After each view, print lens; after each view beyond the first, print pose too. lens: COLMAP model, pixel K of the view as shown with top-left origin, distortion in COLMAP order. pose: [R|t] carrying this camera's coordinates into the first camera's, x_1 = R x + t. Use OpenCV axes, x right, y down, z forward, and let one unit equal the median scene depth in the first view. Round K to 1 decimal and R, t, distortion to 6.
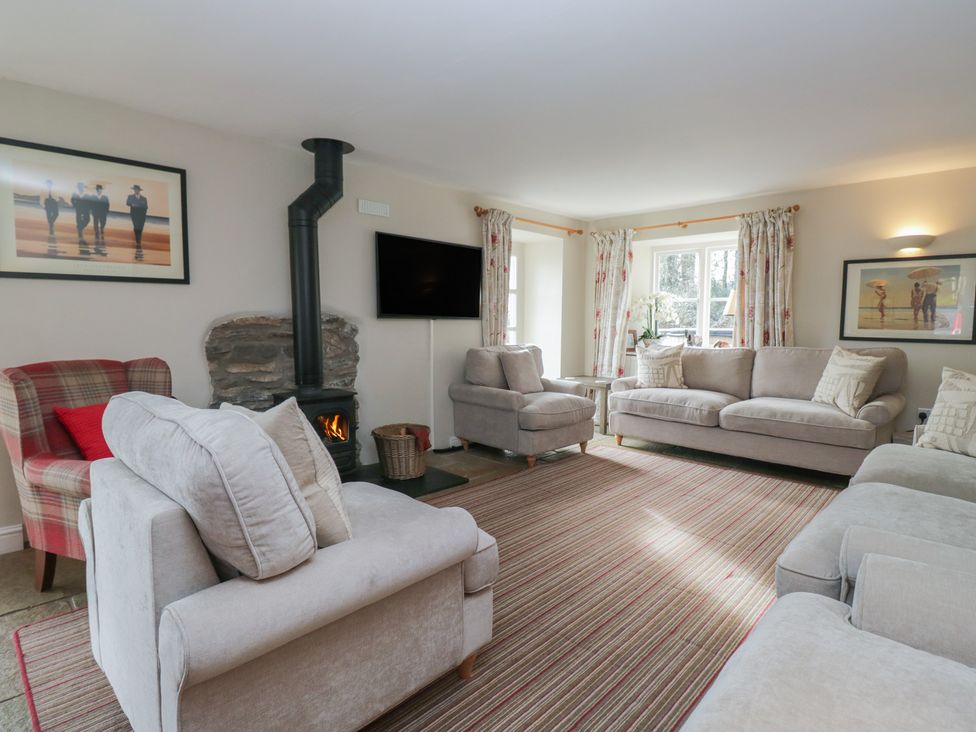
lens RADIAL K [[518.9, 0, 477.0], [0, 518.9, 350.6], [0, 0, 1]] dist [-0.002085, -0.012256]
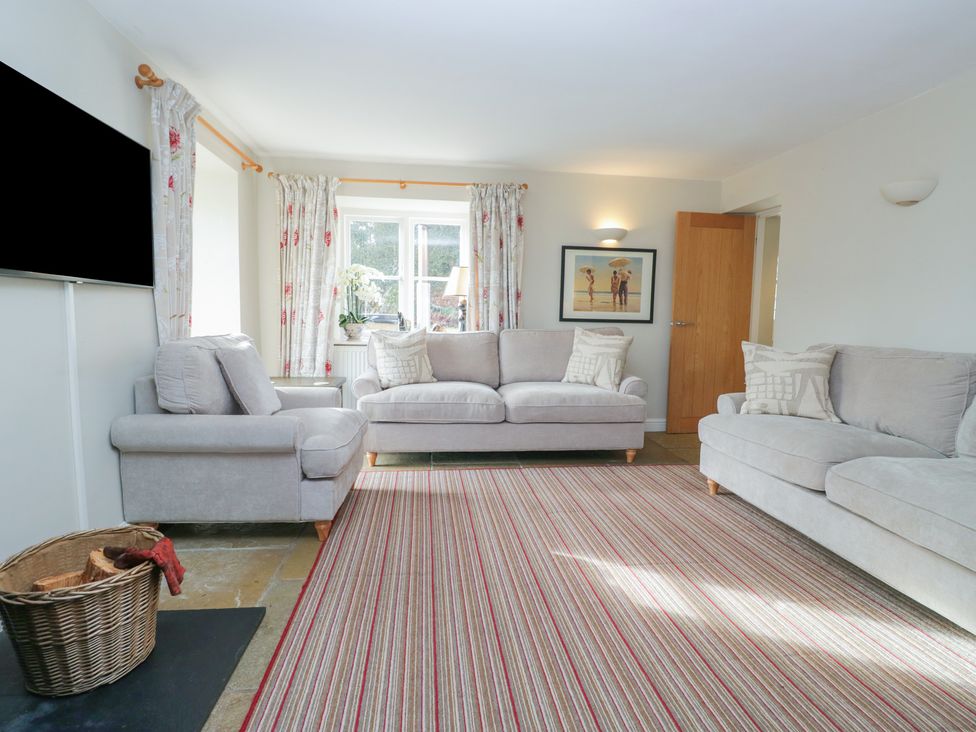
lens RADIAL K [[518.9, 0, 487.1], [0, 518.9, 358.8], [0, 0, 1]] dist [-0.002085, -0.012256]
pose [[0.621629, -0.062621, 0.780805, -0.211238], [0.033072, 0.998009, 0.053711, -0.006312], [-0.782613, -0.007566, 0.622462, 0.440578]]
